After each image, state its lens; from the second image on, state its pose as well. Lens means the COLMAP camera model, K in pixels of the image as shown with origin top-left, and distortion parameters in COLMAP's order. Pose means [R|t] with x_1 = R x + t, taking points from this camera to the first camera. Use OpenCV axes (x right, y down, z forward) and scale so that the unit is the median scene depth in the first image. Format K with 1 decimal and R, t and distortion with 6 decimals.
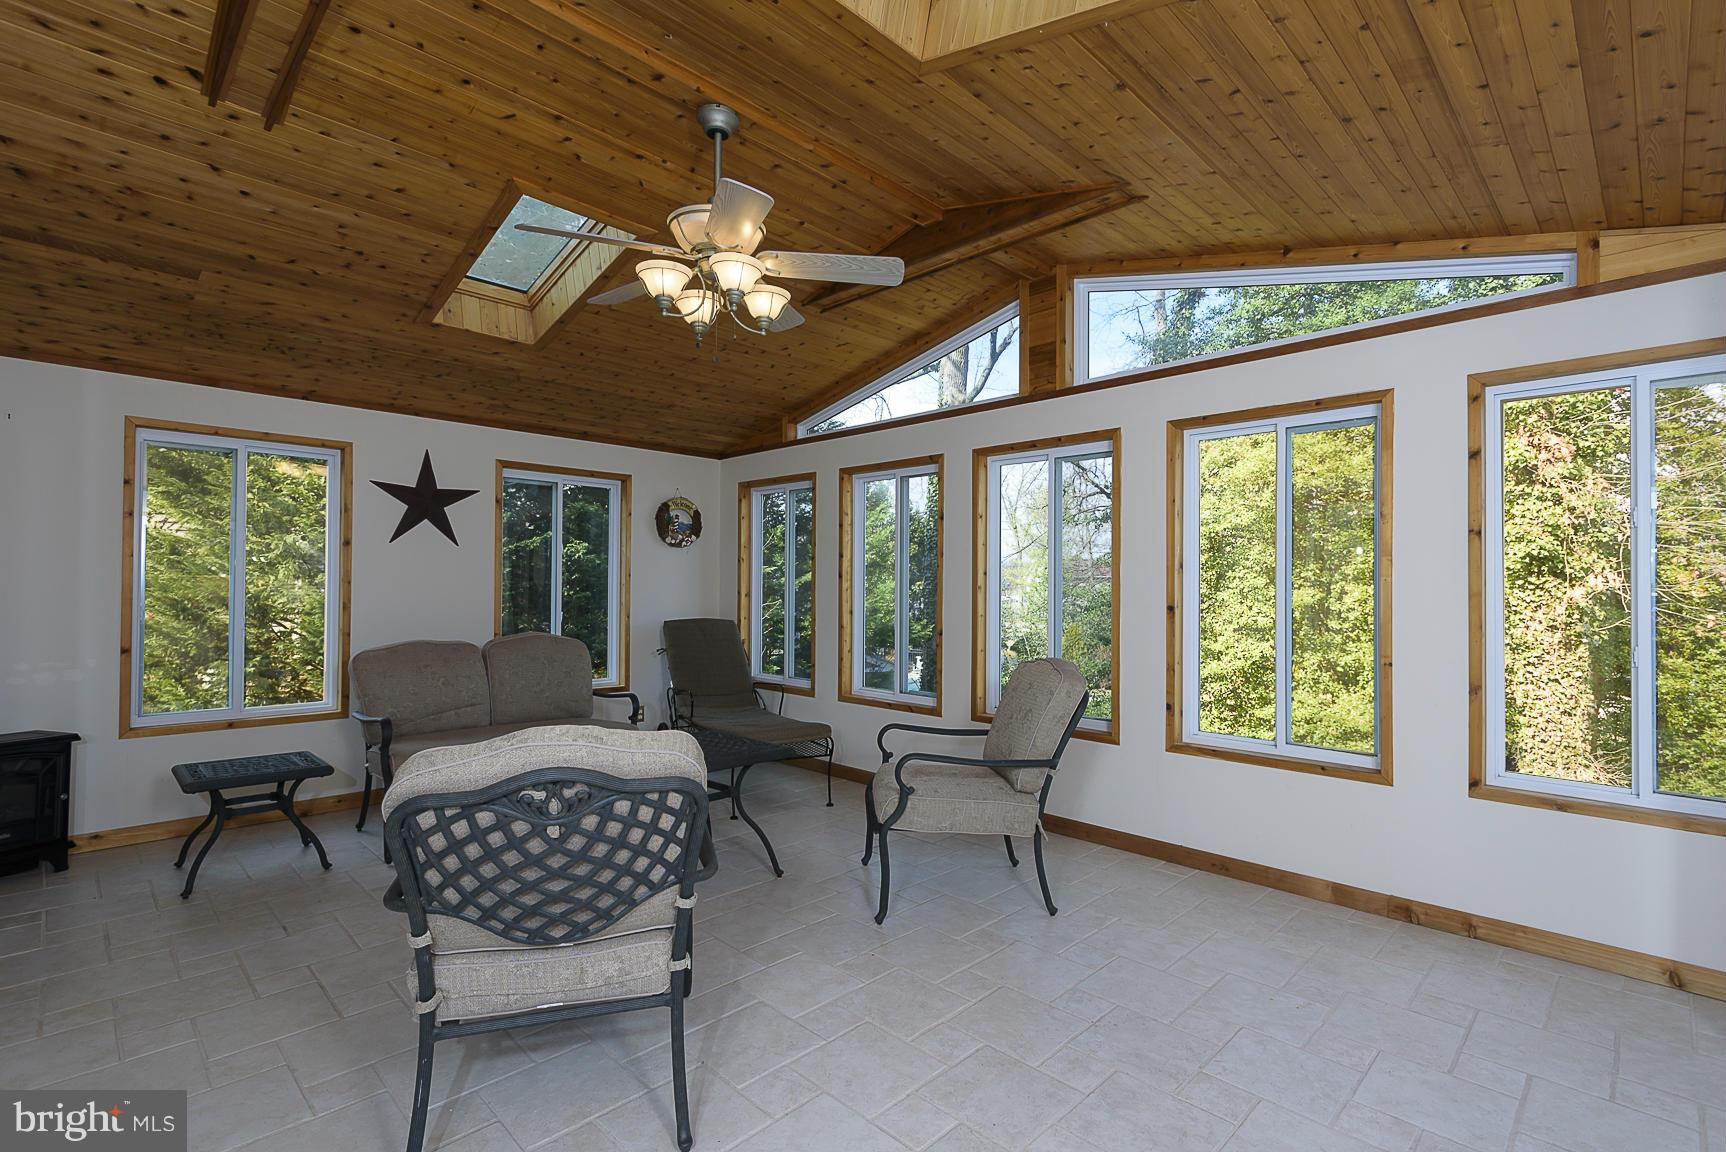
lens RADIAL K [[808.4, 0, 860.6], [0, 808.4, 577.7], [0, 0, 1]] dist [0.010961, -0.000244]
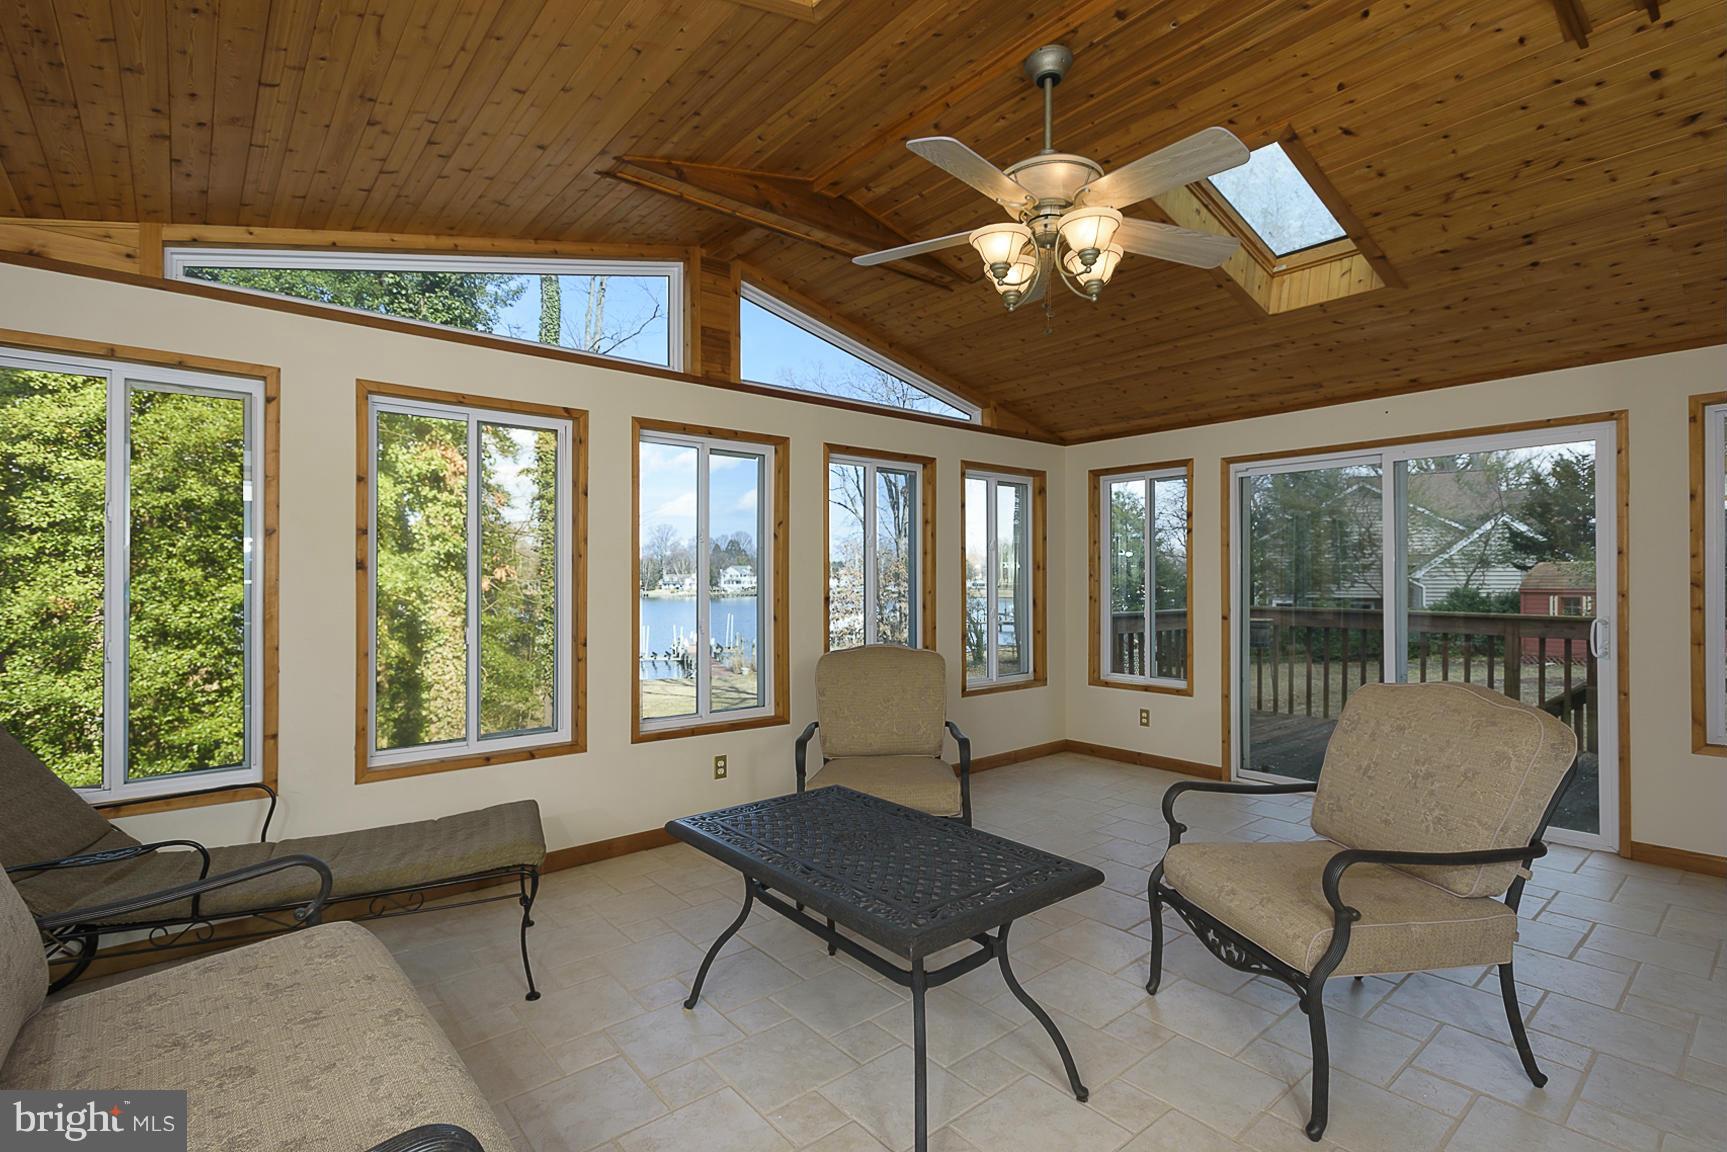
lens RADIAL K [[808.9, 0, 861.1], [0, 808.9, 577.7], [0, 0, 1]] dist [0.010961, -0.000244]
pose [[0.076683, -0.001990, 0.997054, -0.656730], [-0.010678, 0.999939, 0.002817, -0.002072], [-0.996998, -0.010863, 0.076657, 0.712037]]
